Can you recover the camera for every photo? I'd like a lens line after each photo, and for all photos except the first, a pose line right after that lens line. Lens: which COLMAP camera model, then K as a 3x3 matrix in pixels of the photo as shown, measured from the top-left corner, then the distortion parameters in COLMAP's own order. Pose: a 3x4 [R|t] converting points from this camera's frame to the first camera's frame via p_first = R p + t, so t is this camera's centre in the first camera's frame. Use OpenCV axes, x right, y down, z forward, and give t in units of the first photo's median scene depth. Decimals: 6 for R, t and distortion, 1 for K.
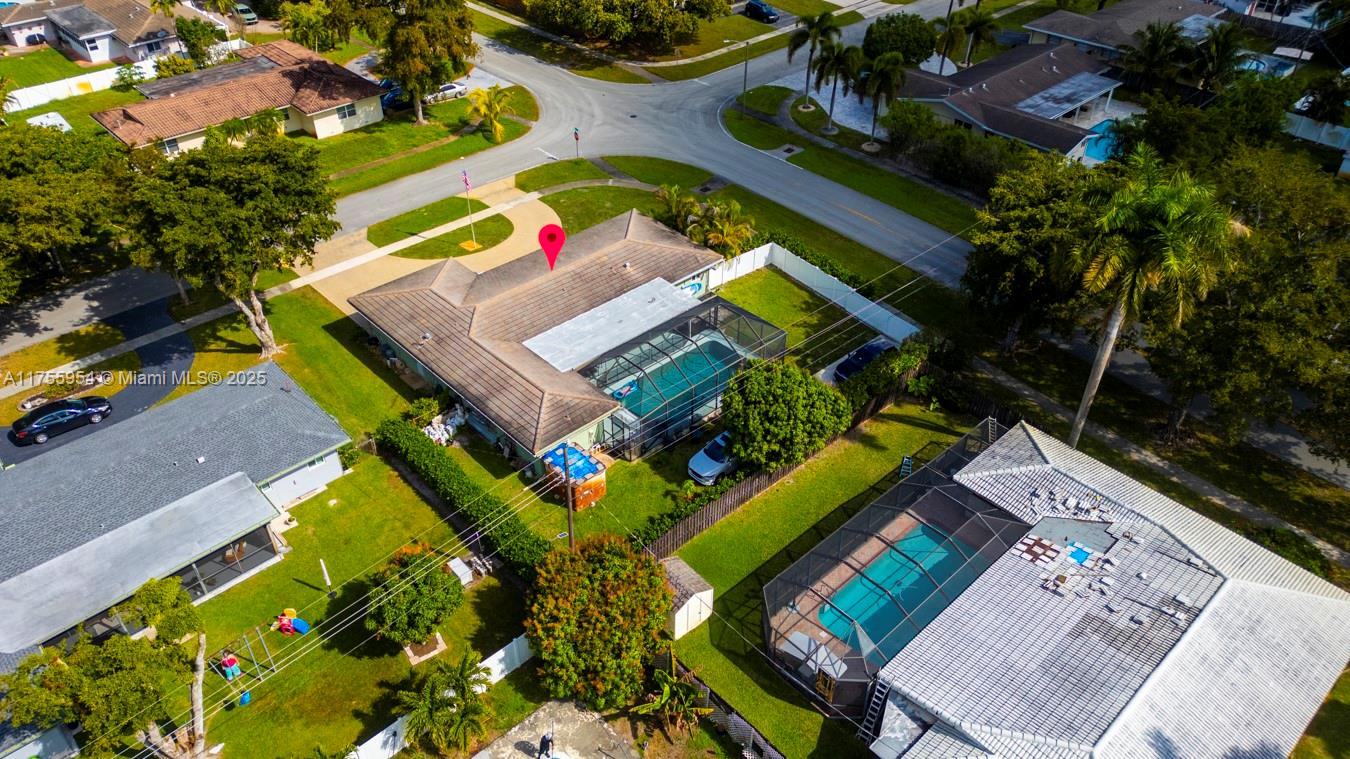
lens RADIAL K [[950.8, 0, 676.5], [0, 950.8, 369.2], [0, 0, 1]] dist [0.085818, -0.083253]
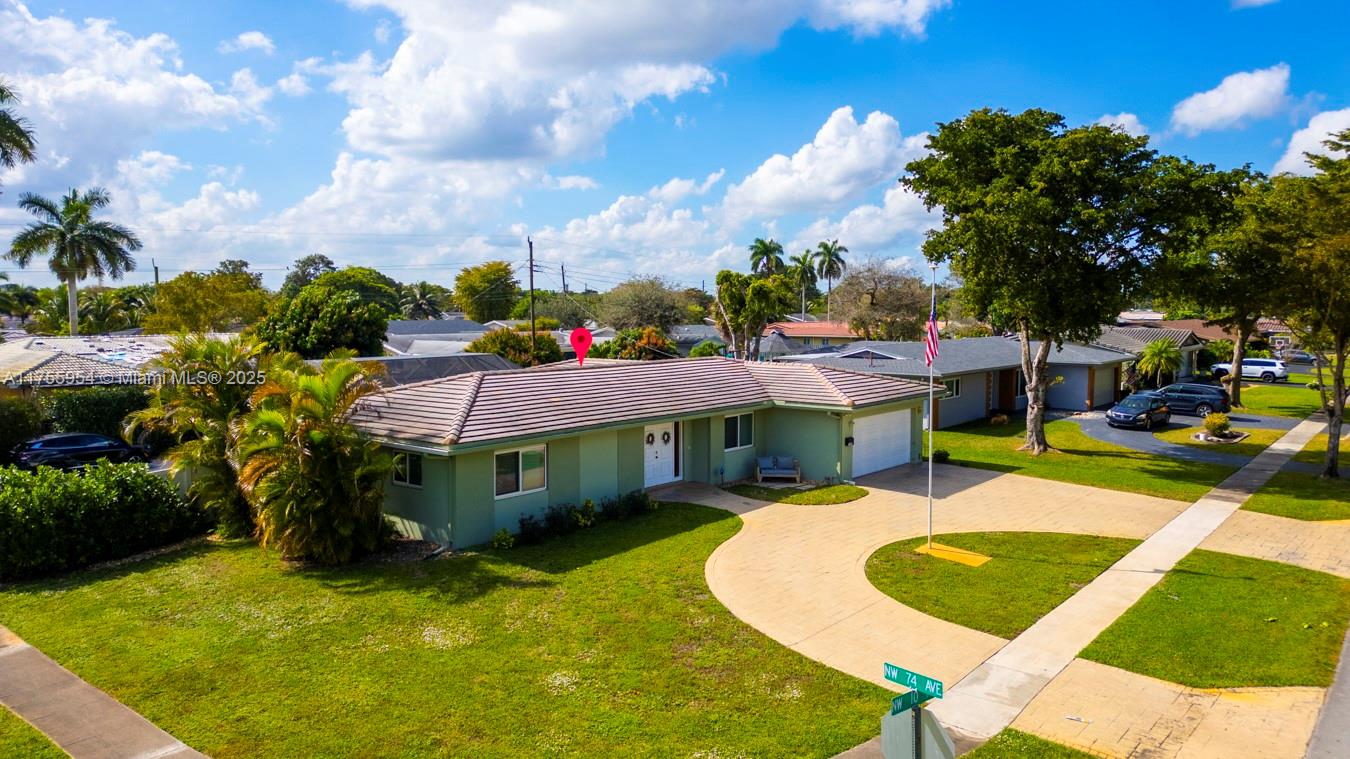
lens RADIAL K [[950.8, 0, 676.5], [0, 950.8, 369.2], [0, 0, 1]] dist [0.085818, -0.083253]
pose [[-0.988599, 0.008804, -0.150318, -0.067859], [-0.091221, 0.759228, 0.644400, -0.378475], [0.119799, 0.650765, -0.749768, 1.173269]]
